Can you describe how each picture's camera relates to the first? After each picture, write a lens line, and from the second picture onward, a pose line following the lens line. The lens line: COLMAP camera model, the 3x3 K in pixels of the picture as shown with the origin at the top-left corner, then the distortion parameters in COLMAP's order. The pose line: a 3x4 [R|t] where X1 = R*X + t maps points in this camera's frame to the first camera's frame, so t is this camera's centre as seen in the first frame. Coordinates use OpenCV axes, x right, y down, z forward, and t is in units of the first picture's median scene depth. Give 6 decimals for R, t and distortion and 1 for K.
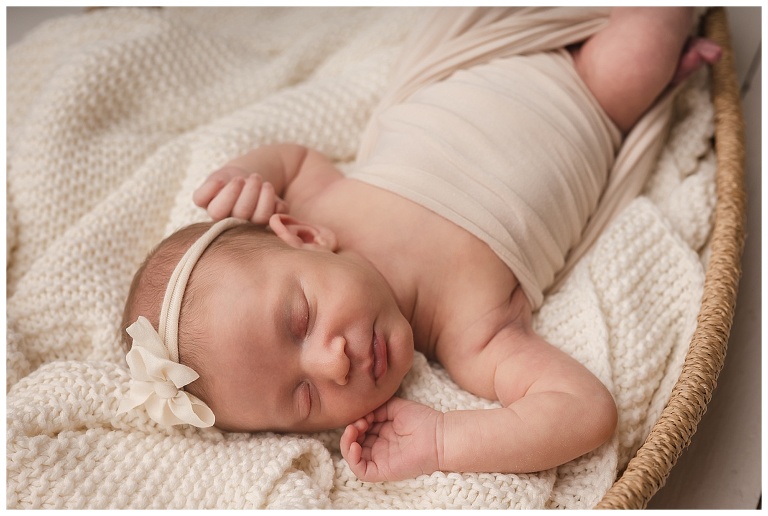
lens RADIAL K [[1120.5, 0, 385.5], [0, 1120.5, 258.6], [0, 0, 1]] dist [-0.016331, 0.000000]
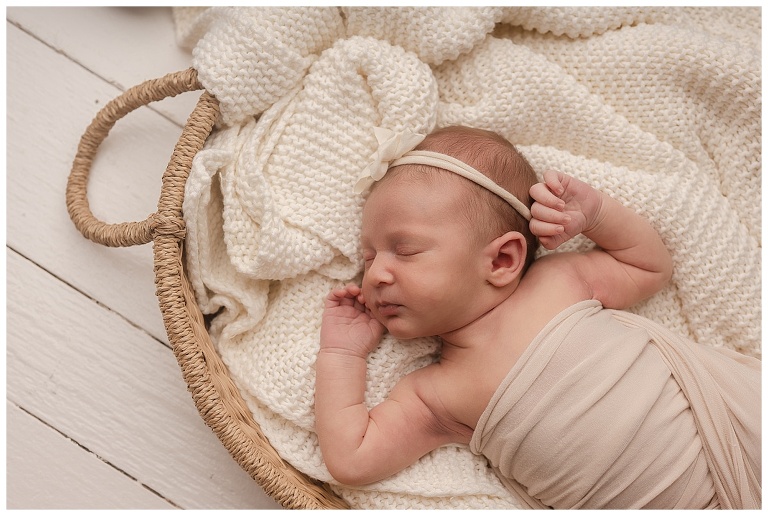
lens RADIAL K [[1120.5, 0, 384.5], [0, 1120.5, 257.0], [0, 0, 1]] dist [-0.016331, 0.000000]
pose [[-0.093020, 0.985908, -0.139040, 0.121516], [-0.731545, 0.027055, 0.681256, -0.842246], [0.675418, 0.165084, 0.718720, 0.005571]]
